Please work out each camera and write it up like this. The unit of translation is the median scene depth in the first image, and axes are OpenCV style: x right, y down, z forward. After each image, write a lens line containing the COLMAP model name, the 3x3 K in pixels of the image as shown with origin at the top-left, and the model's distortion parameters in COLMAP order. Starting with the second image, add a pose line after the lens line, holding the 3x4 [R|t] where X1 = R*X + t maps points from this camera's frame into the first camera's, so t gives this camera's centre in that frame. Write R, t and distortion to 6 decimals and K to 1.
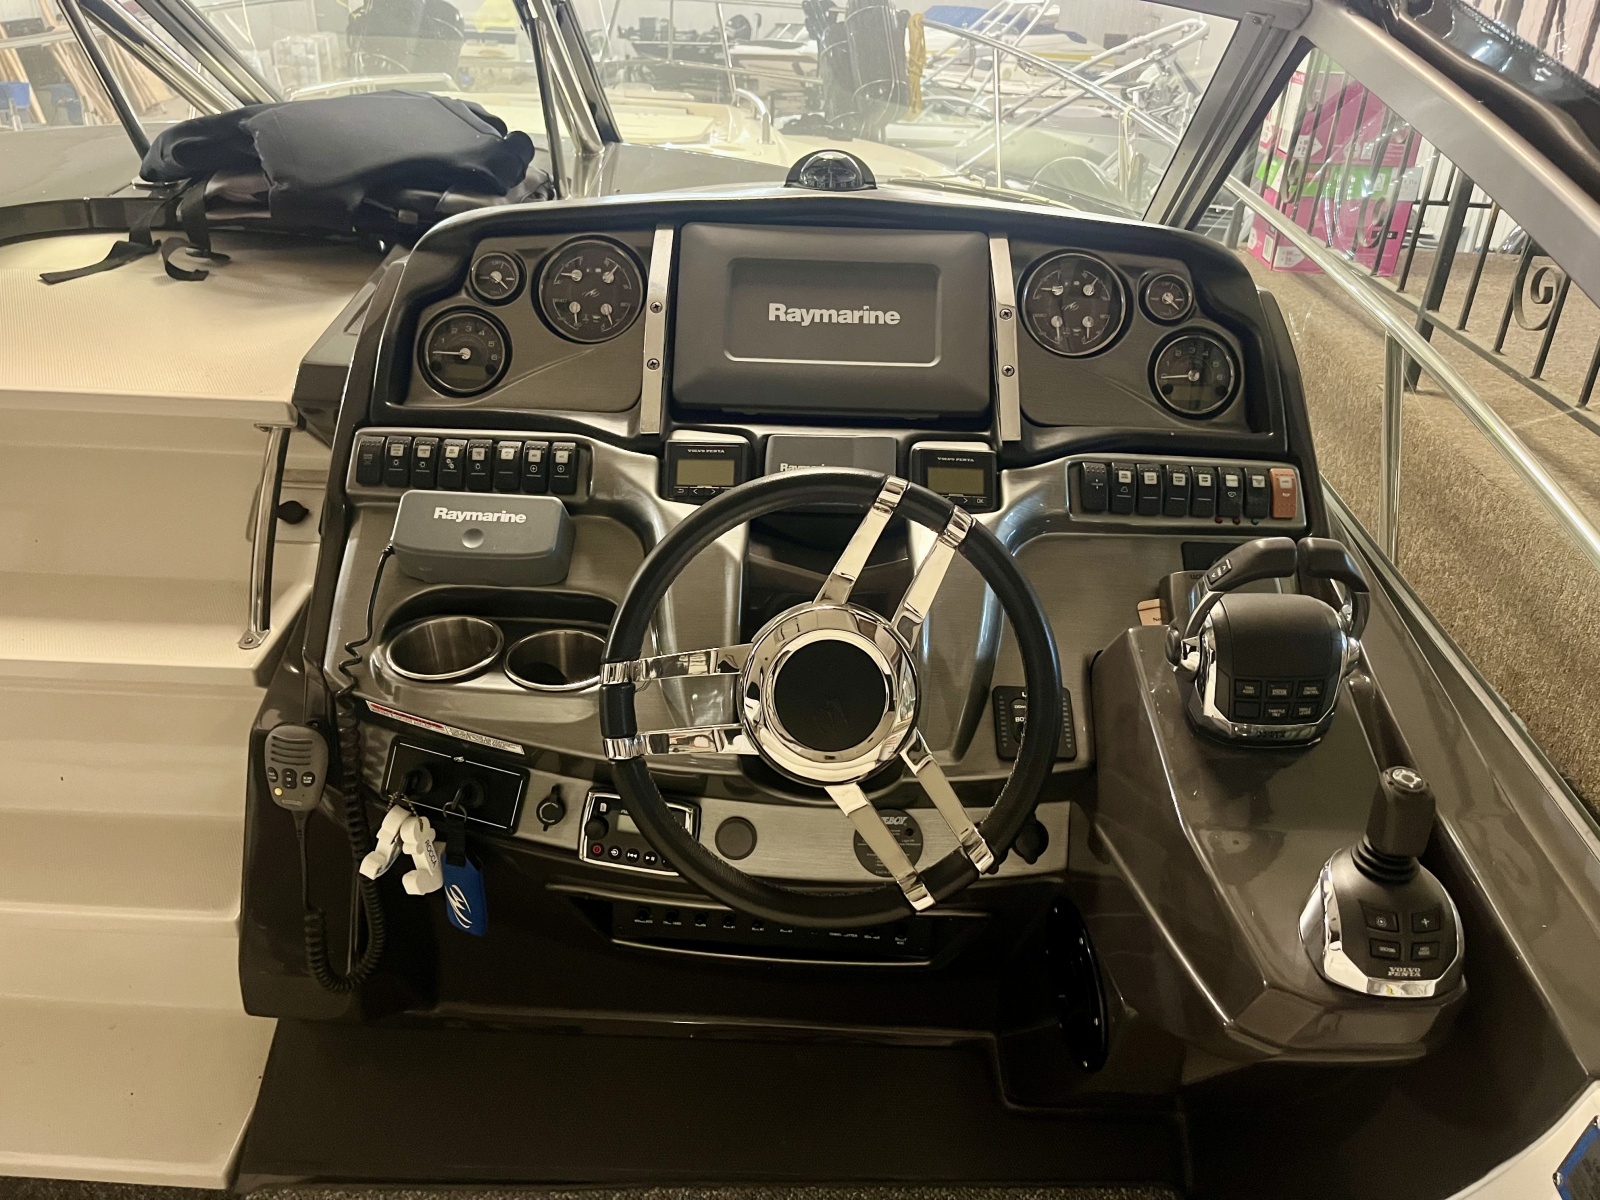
lens RADIAL K [[1240.5, 0, 800.0], [0, 1240.5, 600.0], [0, 0, 1]] dist [0.019288, -0.008626]
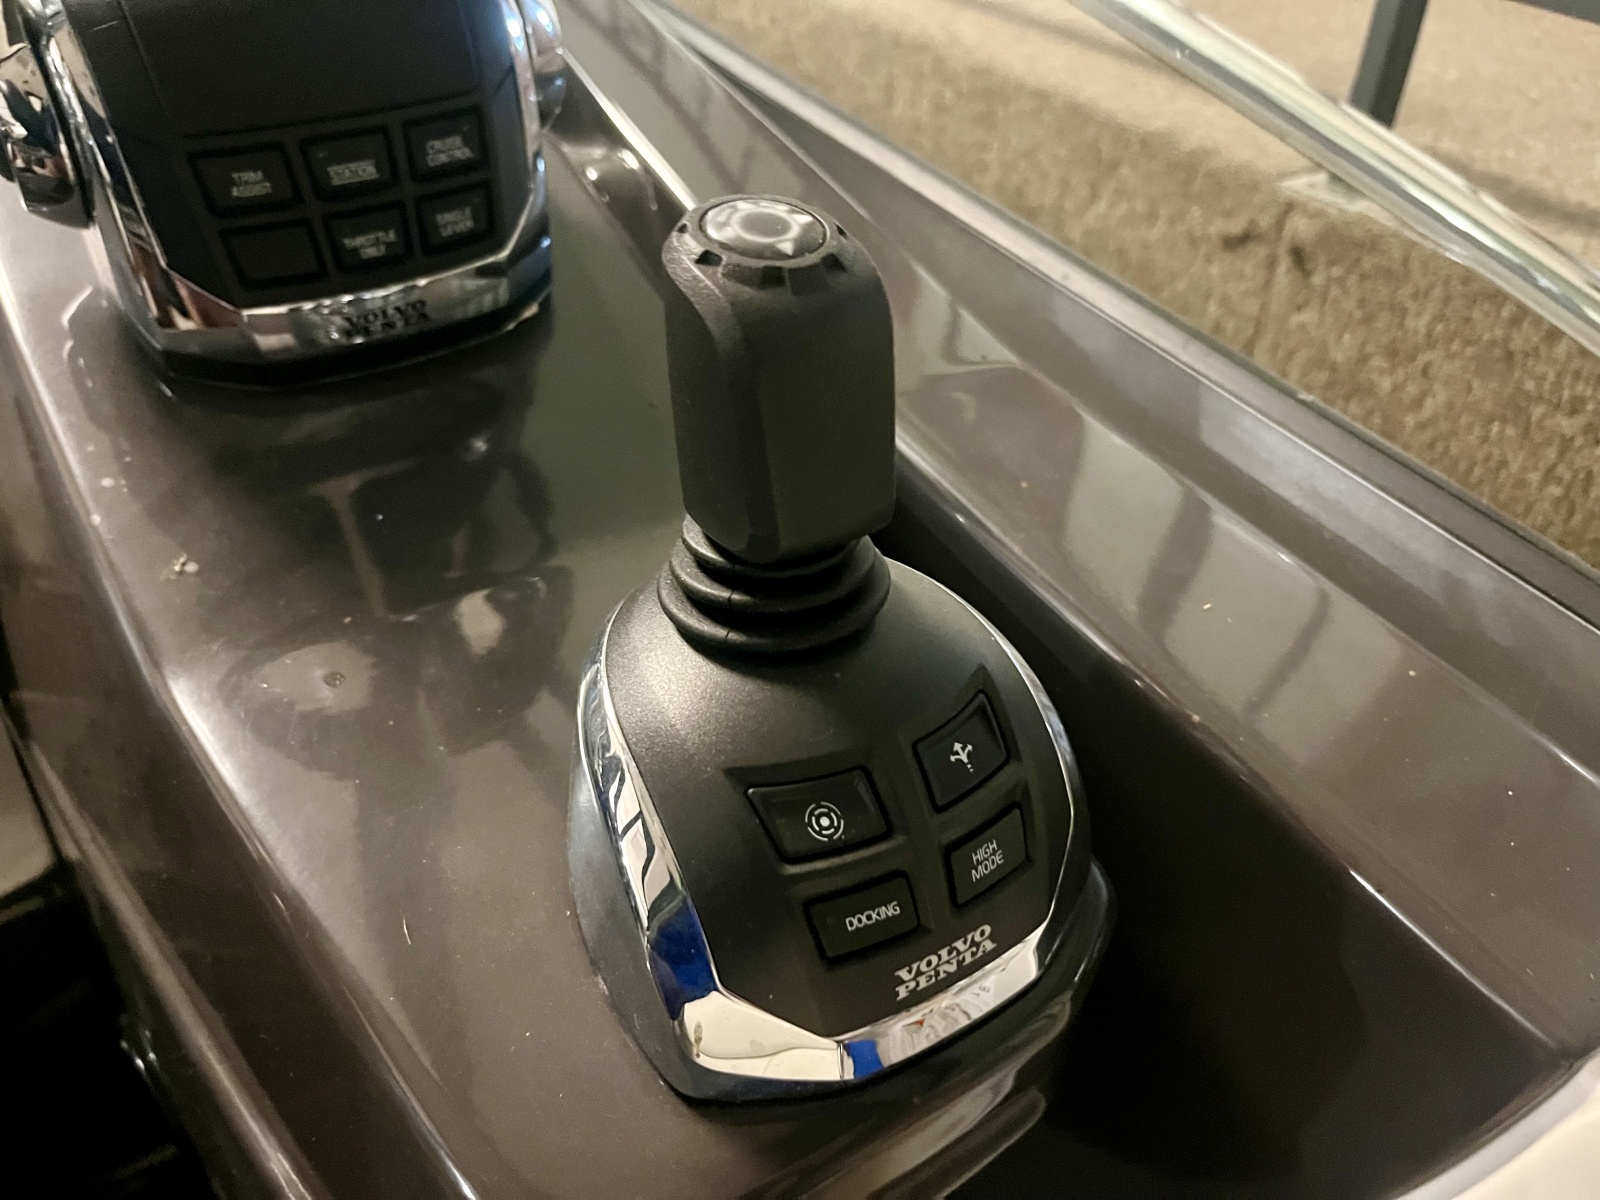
lens RADIAL K [[1248.0, 0, 807.6], [0, 1248.0, 590.7], [0, 0, 1]] dist [0.031548, -0.055166]
pose [[0.841852, -0.333781, 0.424117, 0.366692], [0.256497, 0.938845, 0.229740, 0.152633], [-0.474862, -0.084622, 0.875982, 0.772990]]
